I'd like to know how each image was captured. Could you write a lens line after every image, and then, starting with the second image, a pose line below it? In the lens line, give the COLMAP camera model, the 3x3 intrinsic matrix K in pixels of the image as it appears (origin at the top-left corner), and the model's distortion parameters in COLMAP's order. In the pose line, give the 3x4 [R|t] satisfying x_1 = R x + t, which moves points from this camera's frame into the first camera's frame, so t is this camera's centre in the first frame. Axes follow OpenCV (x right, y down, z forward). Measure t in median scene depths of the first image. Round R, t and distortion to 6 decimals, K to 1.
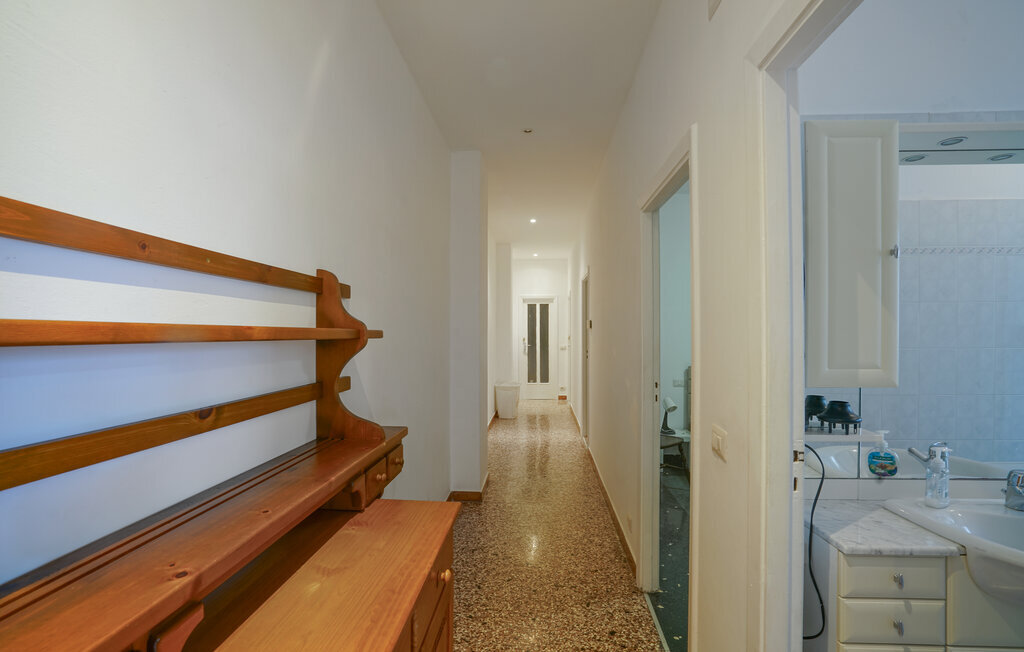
lens RADIAL K [[472.0, 0, 508.7], [0, 472.0, 323.0], [0, 0, 1]] dist [-0.048134, 0.017935]
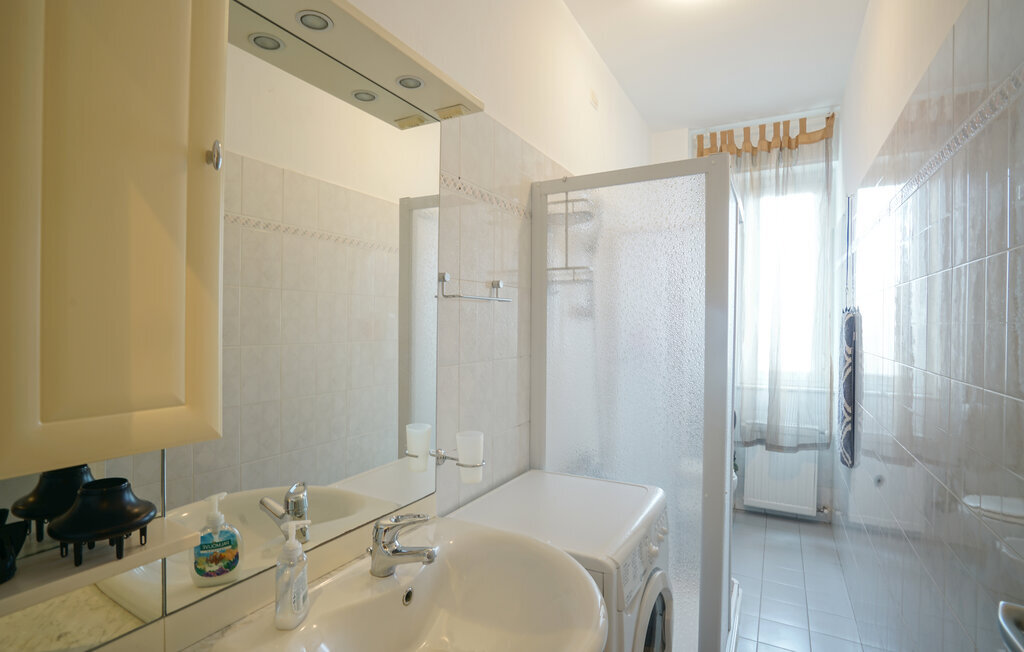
lens RADIAL K [[472.0, 0, 508.7], [0, 472.0, 323.0], [0, 0, 1]] dist [-0.048134, 0.017935]
pose [[0.396613, -0.001378, 0.917985, 0.469683], [-0.003695, 0.999988, 0.003097, 0.013810], [-0.917978, -0.004620, 0.396603, 0.477003]]
